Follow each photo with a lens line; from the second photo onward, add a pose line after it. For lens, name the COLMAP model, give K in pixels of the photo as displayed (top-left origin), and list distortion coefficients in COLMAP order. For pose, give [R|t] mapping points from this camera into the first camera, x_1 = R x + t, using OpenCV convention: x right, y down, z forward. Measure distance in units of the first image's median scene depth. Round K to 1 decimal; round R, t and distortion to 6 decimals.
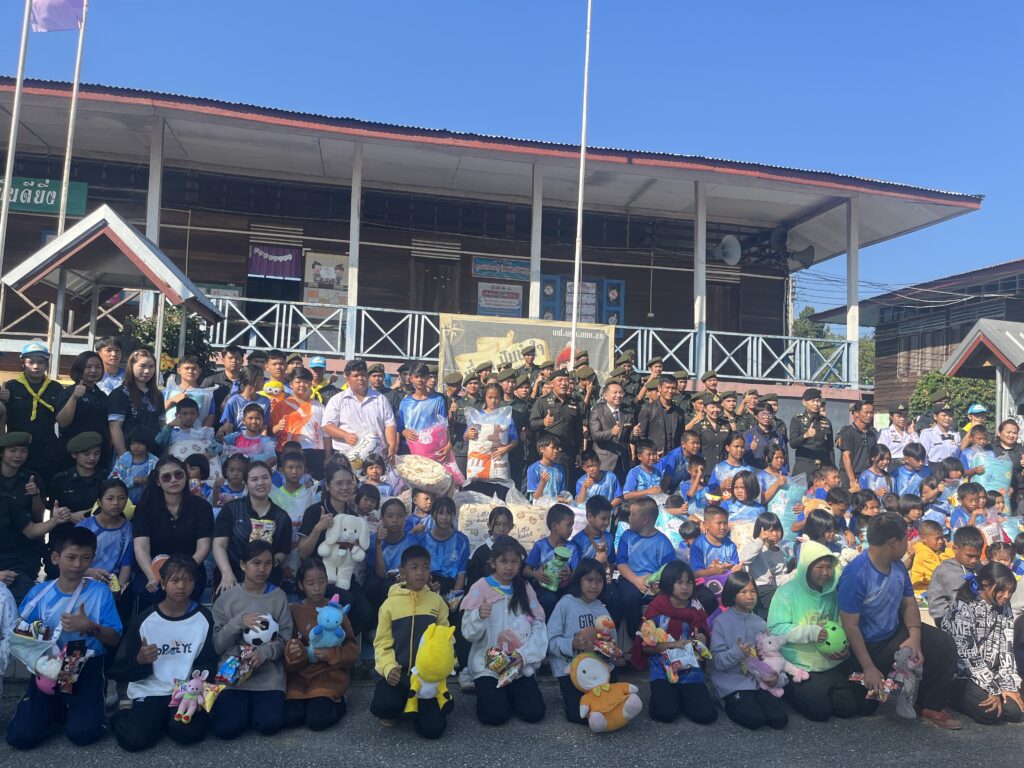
lens RADIAL K [[790.3, 0, 515.2], [0, 790.3, 384.4], [0, 0, 1]] dist [0.040522, -0.036058]
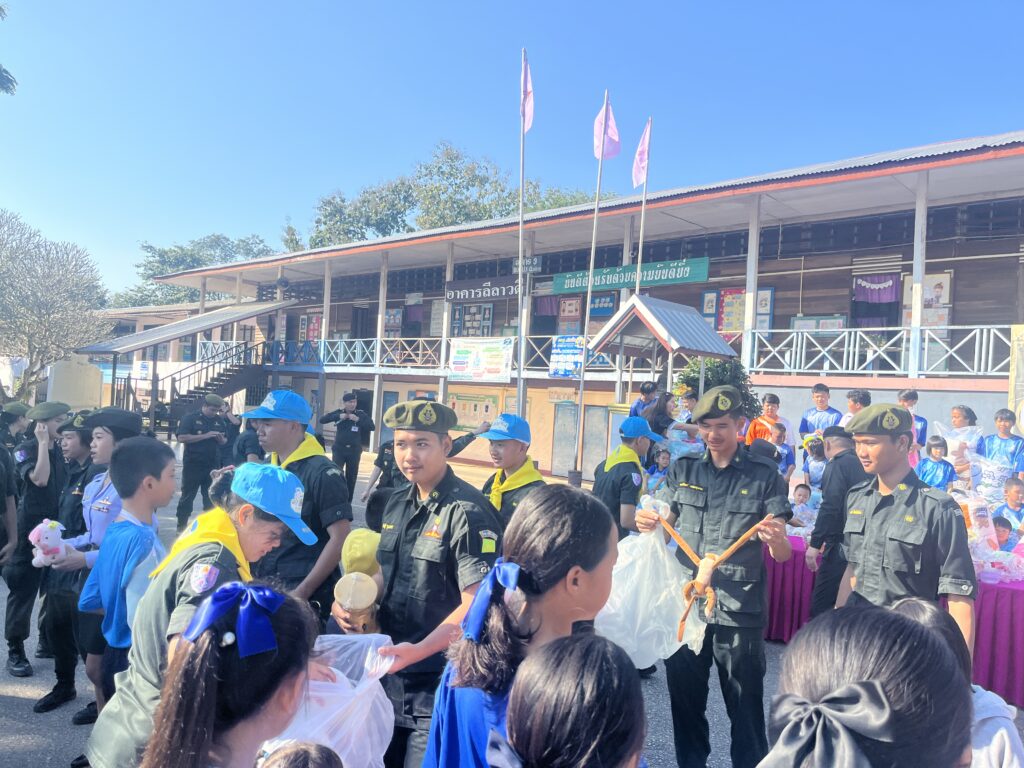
lens RADIAL K [[790.3, 0, 508.4], [0, 790.3, 382.1], [0, 0, 1]] dist [0.040522, -0.036058]
pose [[0.583143, -0.034985, -0.811616, 0.321435], [0.020618, 0.999388, -0.028264, -0.005688], [0.812108, -0.000252, 0.583507, -0.064437]]
